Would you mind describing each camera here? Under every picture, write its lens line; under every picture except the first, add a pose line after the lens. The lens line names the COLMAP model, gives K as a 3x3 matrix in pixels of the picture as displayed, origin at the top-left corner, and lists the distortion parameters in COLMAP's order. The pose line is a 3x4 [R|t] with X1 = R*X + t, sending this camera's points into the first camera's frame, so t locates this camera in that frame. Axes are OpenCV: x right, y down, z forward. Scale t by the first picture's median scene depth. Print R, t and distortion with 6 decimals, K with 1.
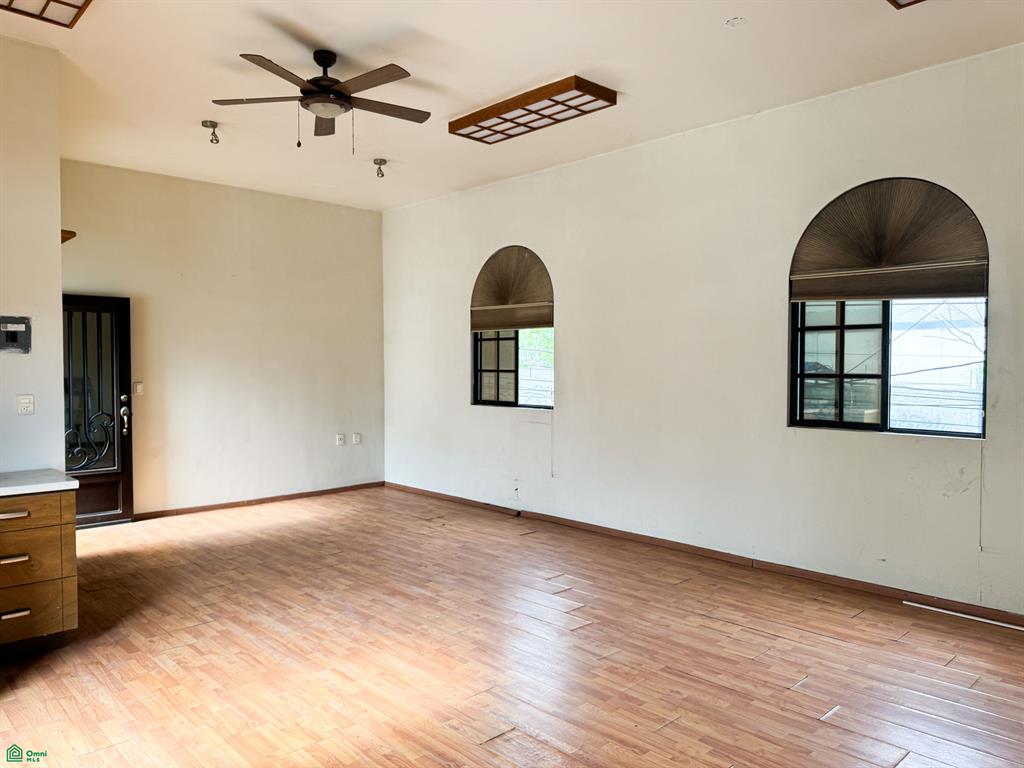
lens RADIAL K [[725.7, 0, 512.0], [0, 725.7, 384.0], [0, 0, 1]] dist [0.088729, -0.110212]
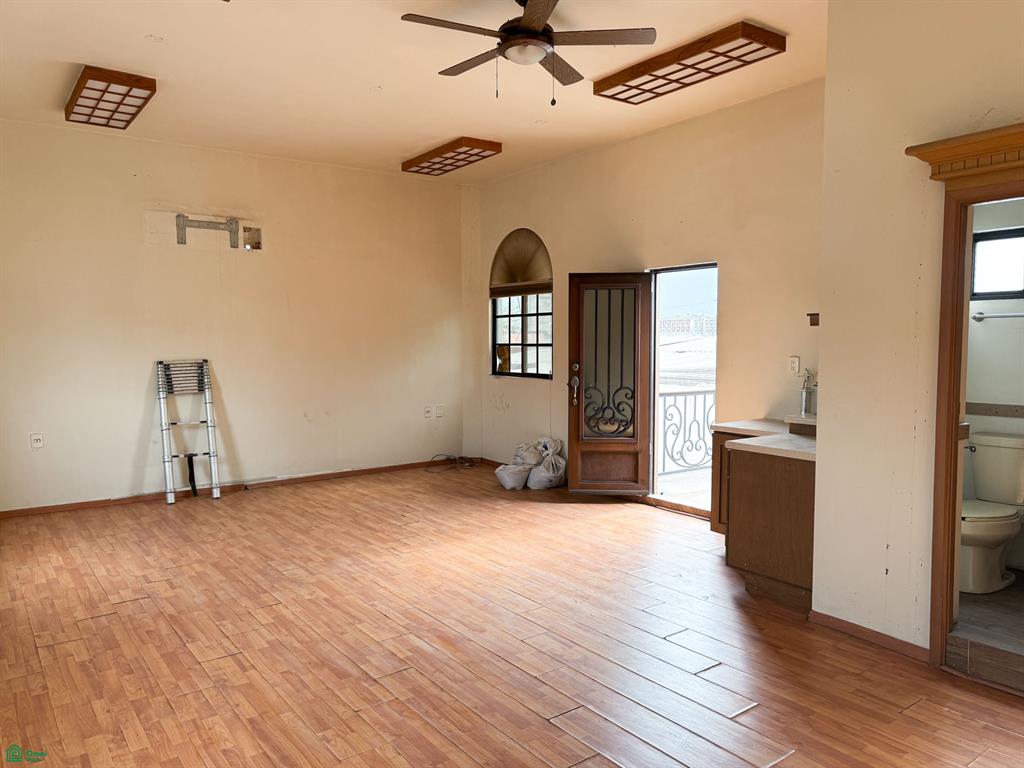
lens RADIAL K [[721.3, 0, 507.6], [0, 721.3, 392.0], [0, 0, 1]] dist [0.008167, 0.006311]
pose [[-0.992692, -0.005569, 0.120550, -0.282812], [0.006307, 0.995175, 0.097909, -0.044410], [-0.120514, 0.097953, -0.987867, 1.592532]]
